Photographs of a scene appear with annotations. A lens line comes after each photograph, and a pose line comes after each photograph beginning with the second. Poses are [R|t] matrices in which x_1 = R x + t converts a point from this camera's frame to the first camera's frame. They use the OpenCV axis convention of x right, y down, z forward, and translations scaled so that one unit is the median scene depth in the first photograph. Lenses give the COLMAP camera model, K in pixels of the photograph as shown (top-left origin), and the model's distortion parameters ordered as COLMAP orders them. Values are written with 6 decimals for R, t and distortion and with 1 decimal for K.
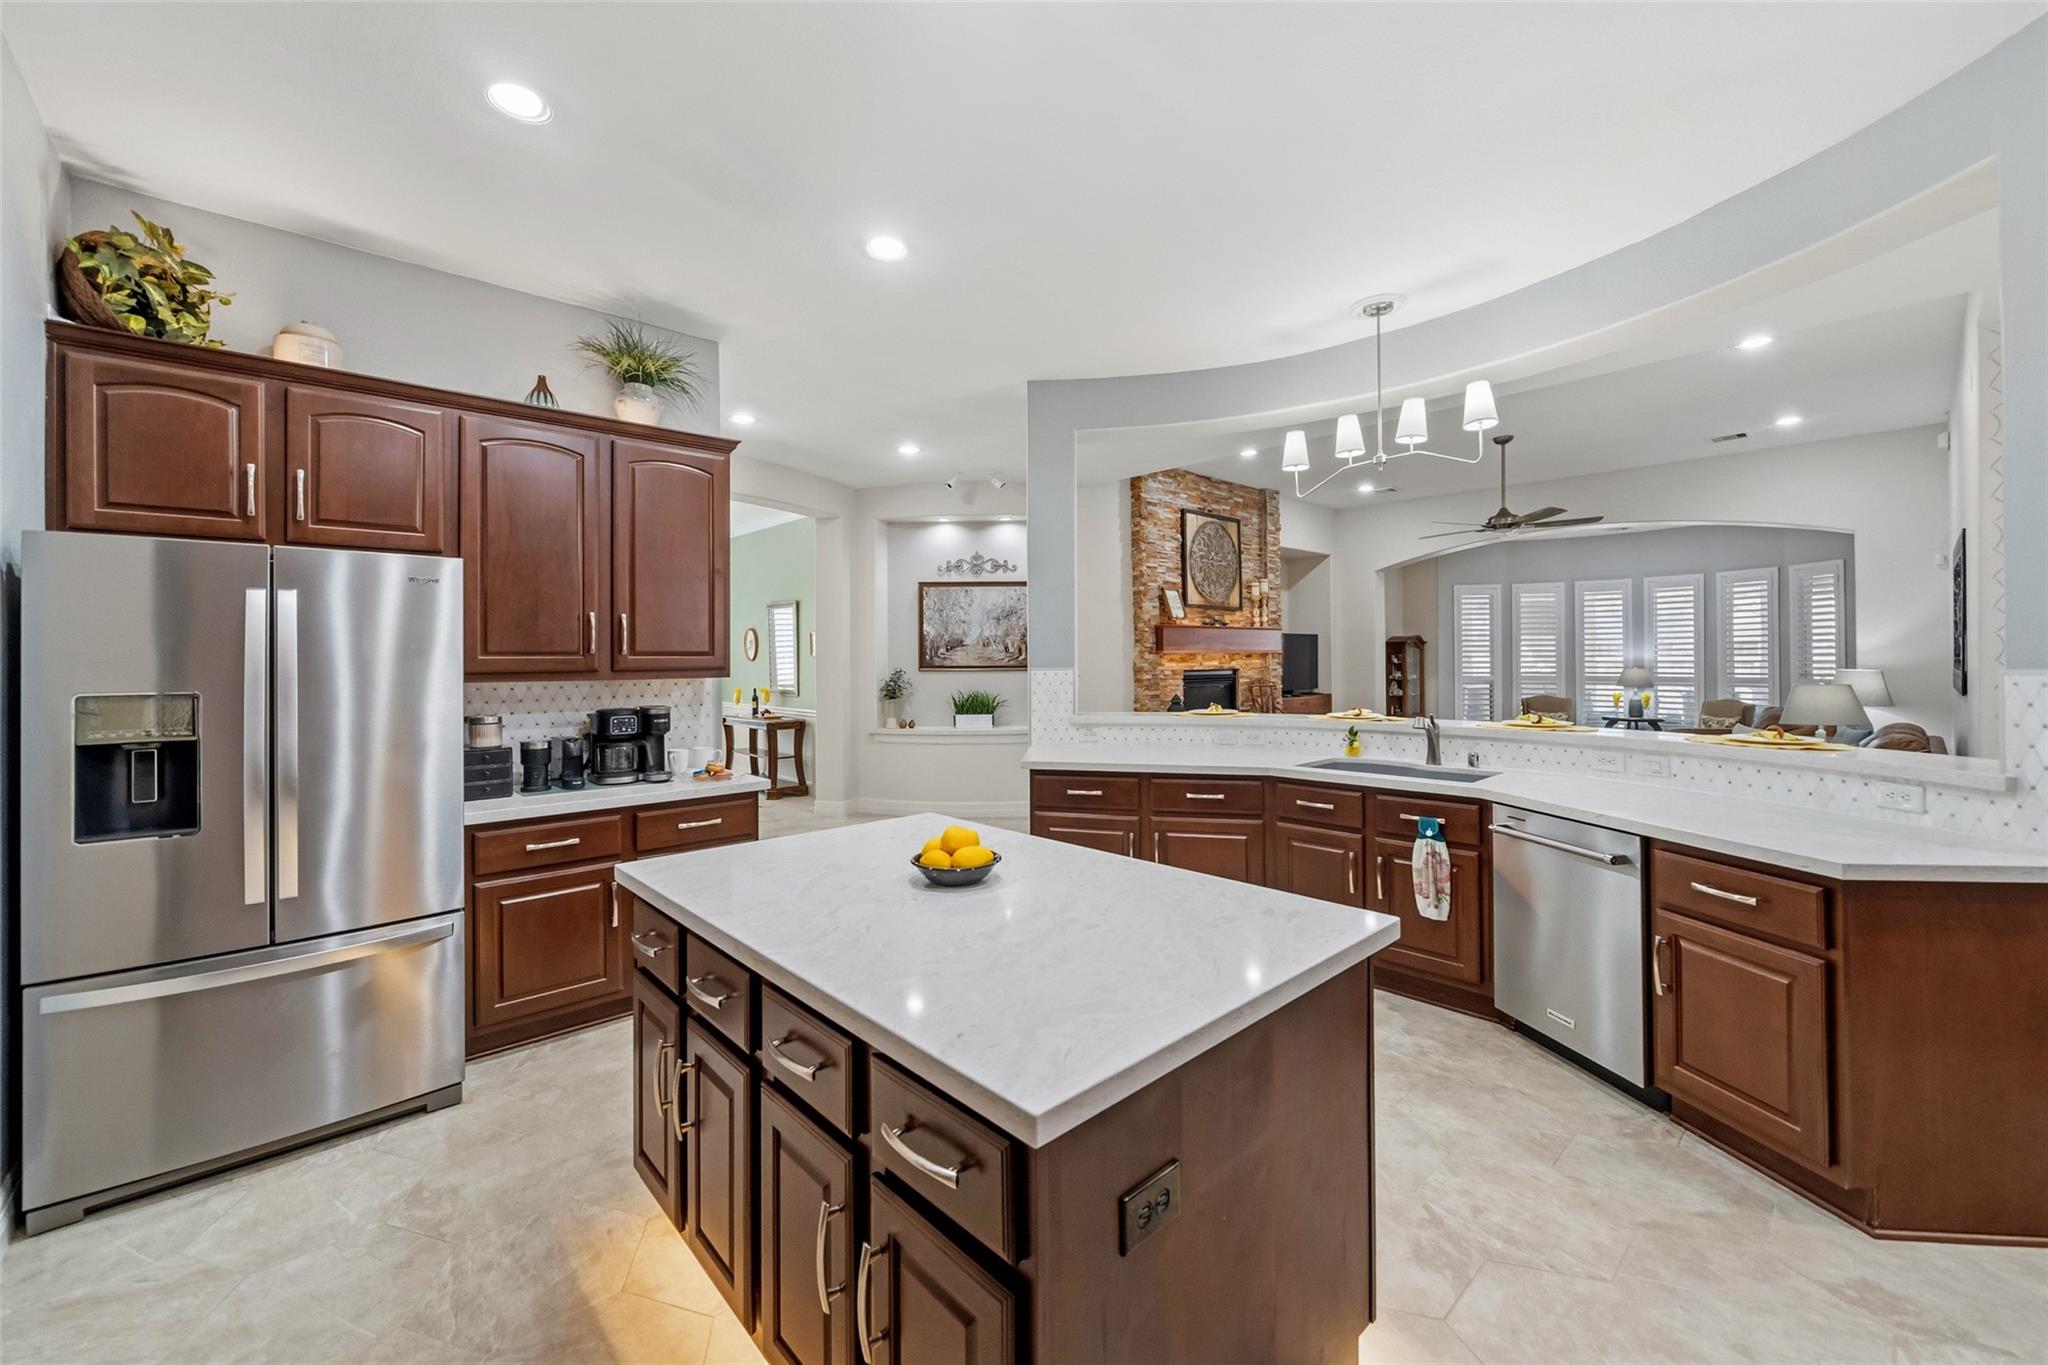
lens RADIAL K [[806.2, 0, 1033.9], [0, 806.2, 656.9], [0, 0, 1]] dist [-0.002637, -0.000054]
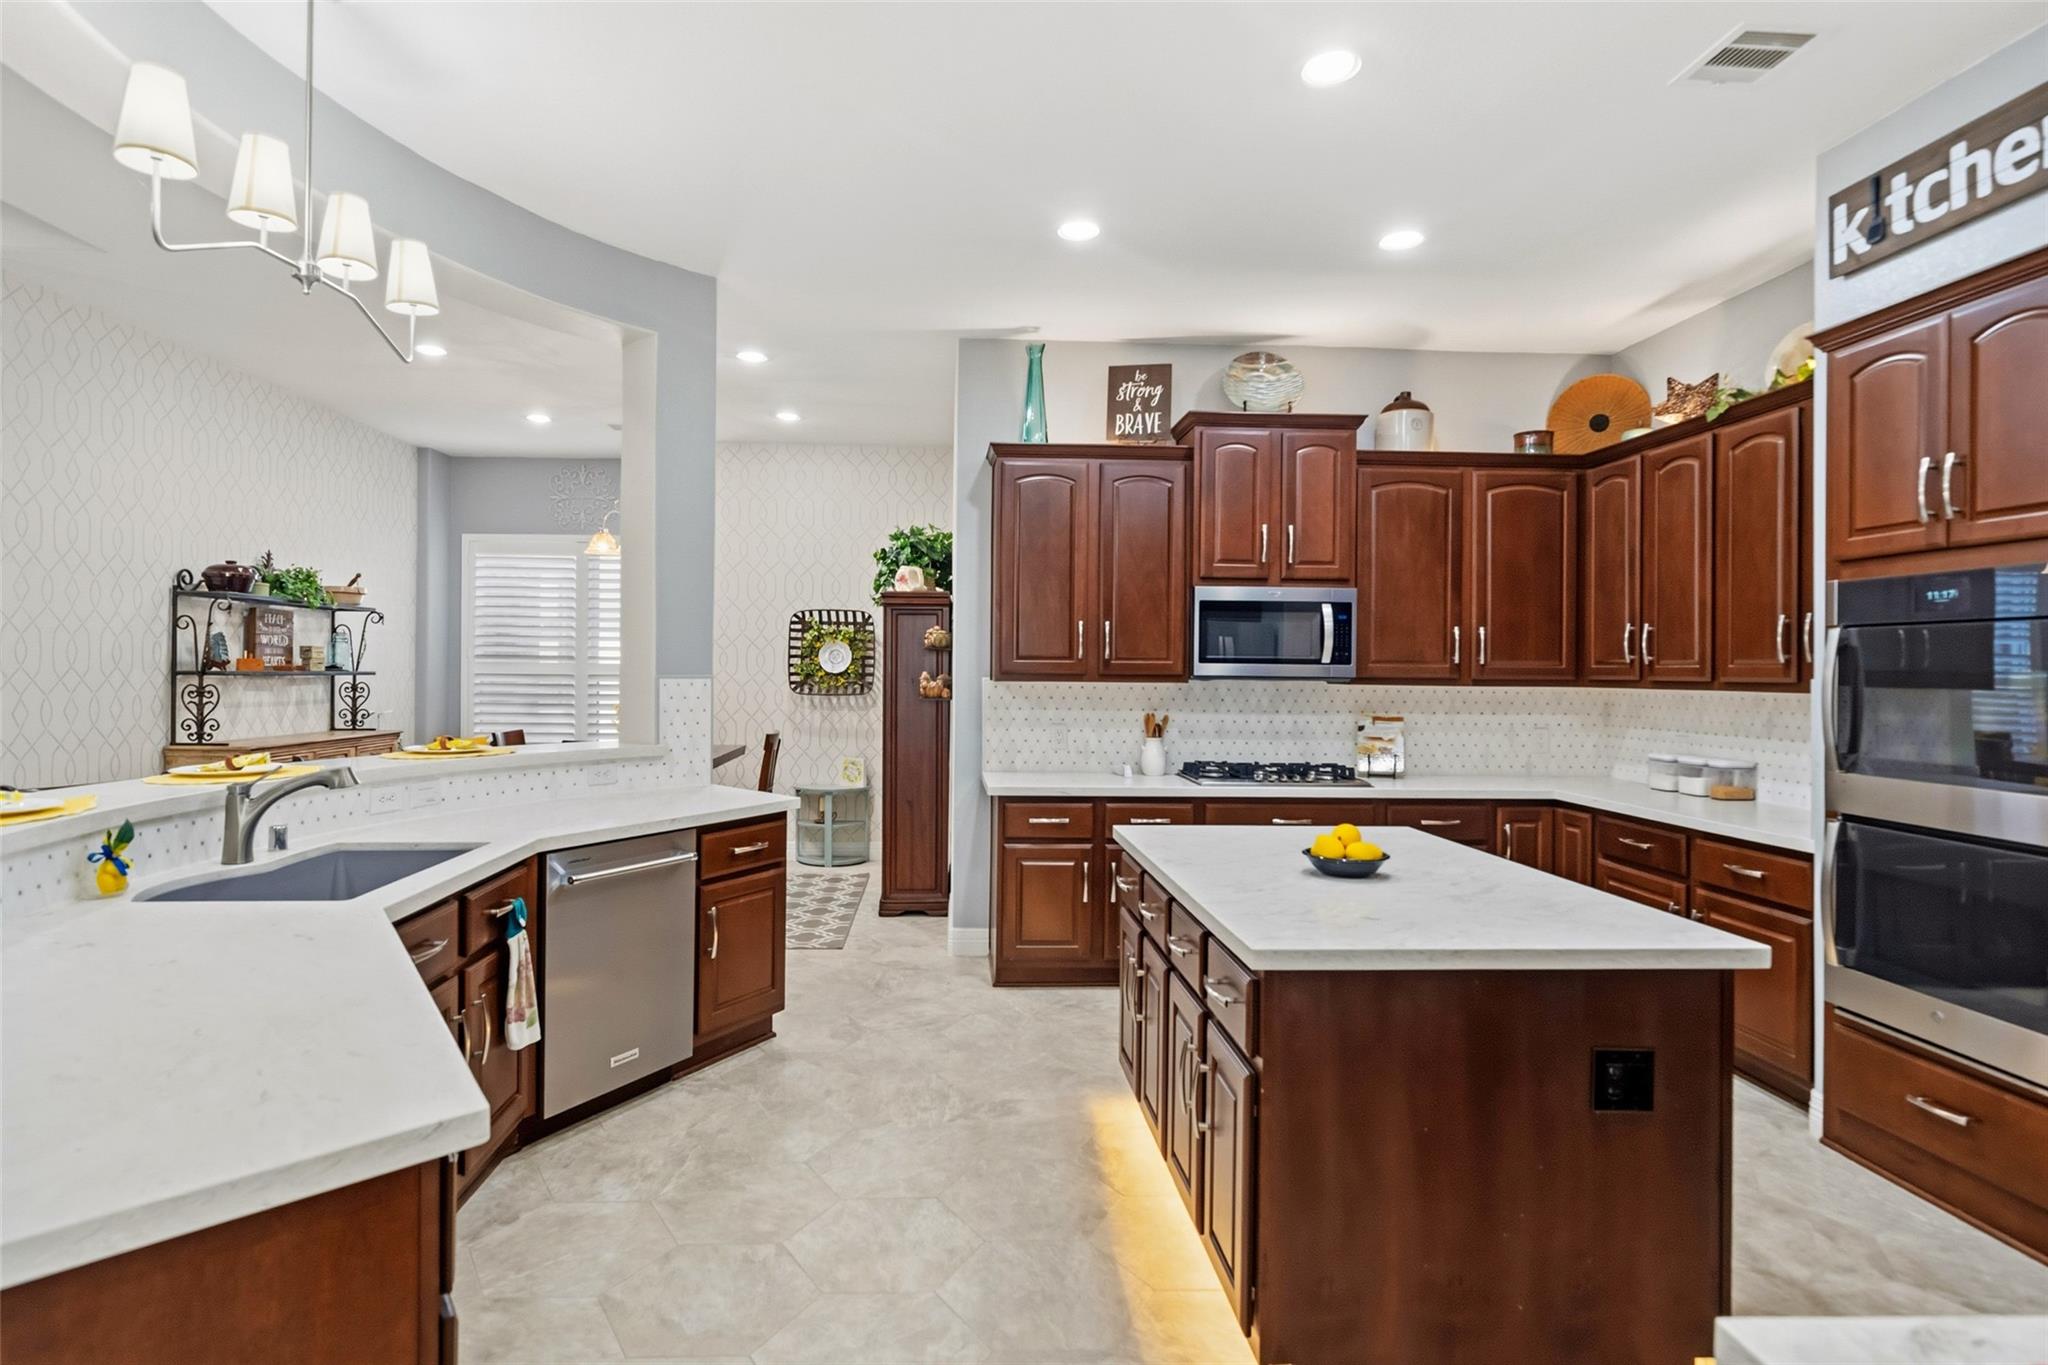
lens RADIAL K [[1093.0, 0, 992.9], [0, 1093.0, 664.7], [0, 0, 1]] dist [0.003841, -0.000620]
pose [[-0.764497, 0.002852, 0.644620, -0.165858], [-0.005937, 0.999917, -0.011464, 0.004270], [-0.644599, -0.012591, -0.764417, 0.592165]]
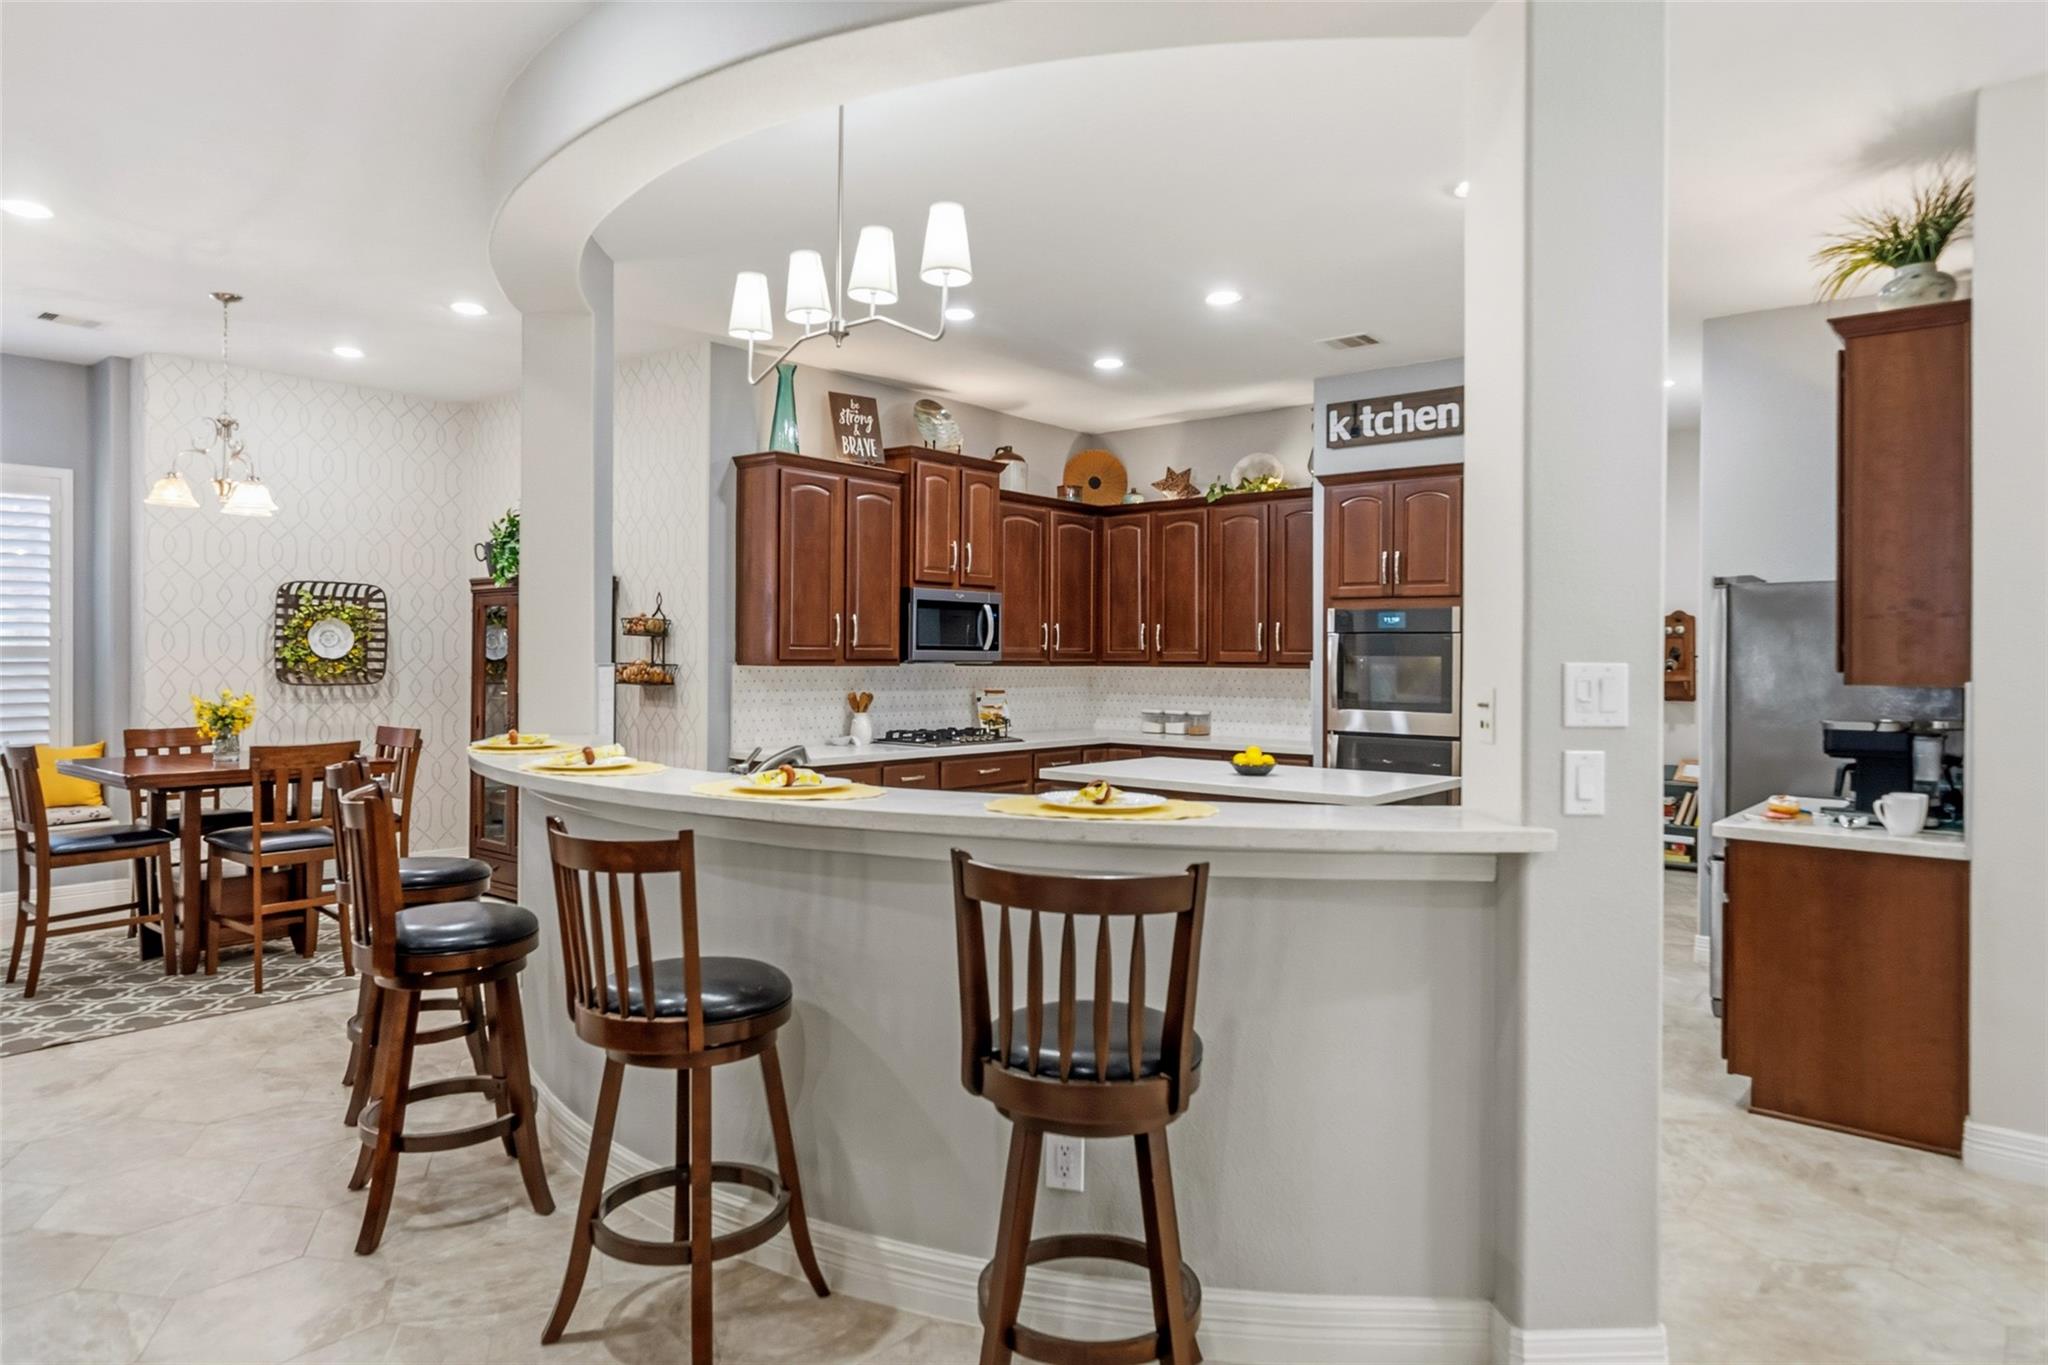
lens RADIAL K [[1216.4, 0, 1036.7], [0, 1216.4, 656.3], [0, 0, 1]] dist [0.004199, -0.001159]
pose [[-0.991123, -0.000026, -0.132946, 0.189559], [0.000306, 0.999997, -0.002481, 0.001981], [0.132945, -0.002500, -0.991120, 0.913275]]
